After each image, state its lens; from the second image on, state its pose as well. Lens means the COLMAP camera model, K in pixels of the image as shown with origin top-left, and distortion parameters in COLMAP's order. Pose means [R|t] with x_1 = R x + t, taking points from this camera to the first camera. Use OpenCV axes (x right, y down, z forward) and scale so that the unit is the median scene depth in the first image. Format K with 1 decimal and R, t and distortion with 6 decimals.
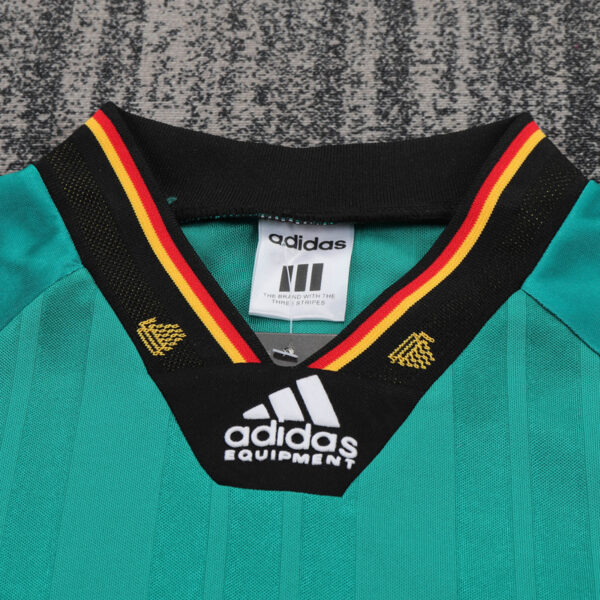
lens RADIAL K [[1978.2, 0, 300.0], [0, 1978.2, 299.9], [0, 0, 1]] dist [-0.017395, 0.000000]
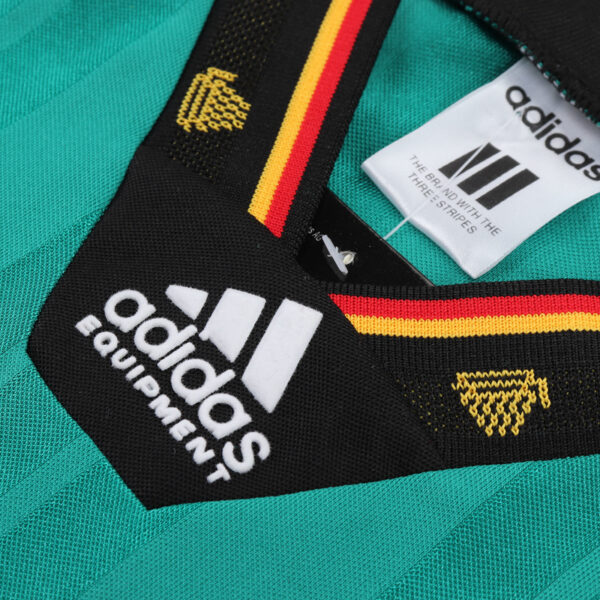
lens RADIAL K [[1978.2, 0, 300.0], [0, 1978.2, 300.1], [0, 0, 1]] dist [-0.017395, 0.000000]
pose [[0.693053, 0.604367, -0.392960, 0.213107], [-0.562068, 0.794353, 0.230399, -0.085381], [0.451395, 0.061191, 0.890224, 0.522596]]
